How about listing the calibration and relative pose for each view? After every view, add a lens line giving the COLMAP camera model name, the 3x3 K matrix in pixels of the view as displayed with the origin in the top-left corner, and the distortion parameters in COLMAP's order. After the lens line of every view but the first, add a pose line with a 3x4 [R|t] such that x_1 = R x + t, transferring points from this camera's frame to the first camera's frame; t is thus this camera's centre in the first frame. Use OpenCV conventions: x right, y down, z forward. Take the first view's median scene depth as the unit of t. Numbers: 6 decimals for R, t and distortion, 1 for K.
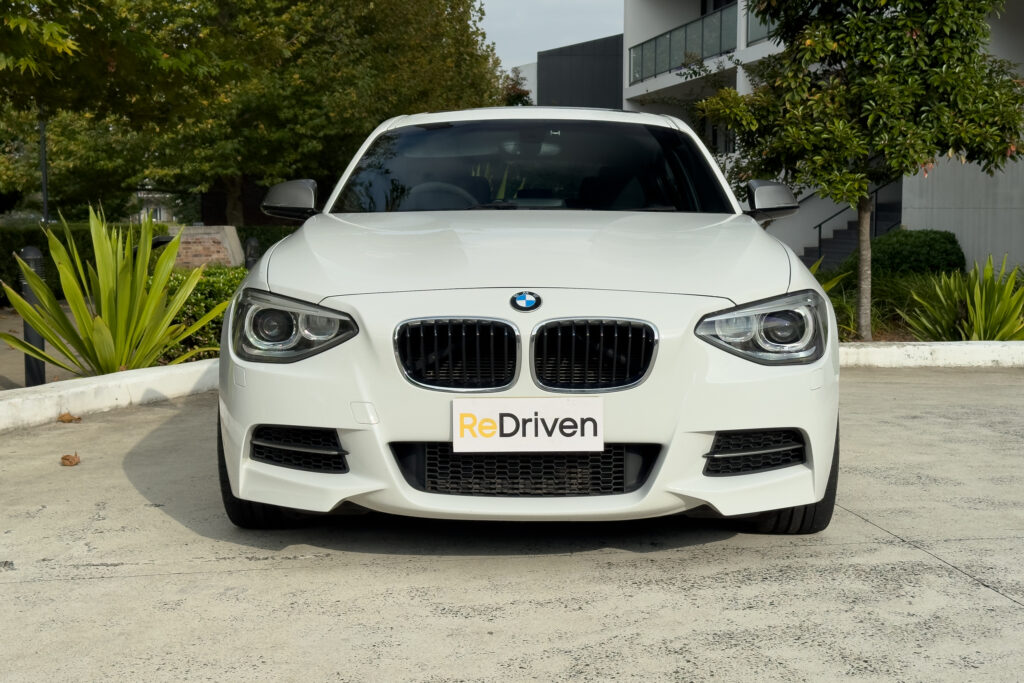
lens RADIAL K [[1398.9, 0, 517.0], [0, 1398.9, 341.1], [0, 0, 1]] dist [0.145982, -0.084060]
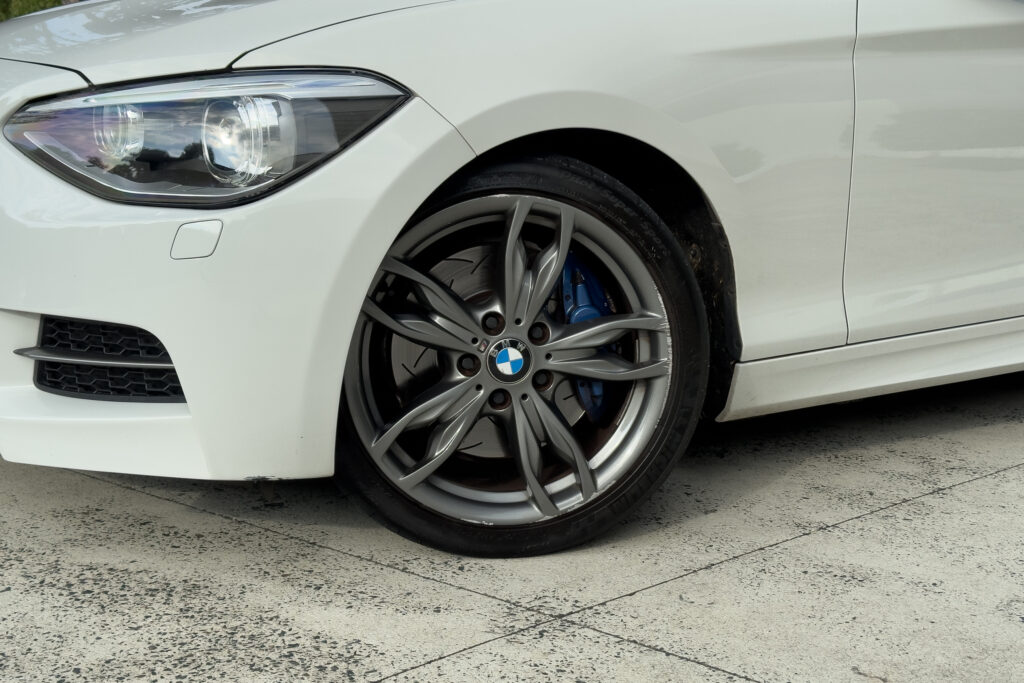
lens RADIAL K [[1412.1, 0, 512.0], [0, 1412.1, 341.5], [0, 0, 1]] dist [0.143868, -0.123512]
pose [[0.611797, 0.135714, -0.779286, 0.203476], [-0.069616, 0.990587, 0.117859, -0.001205], [0.787946, -0.017855, 0.615486, 0.231792]]
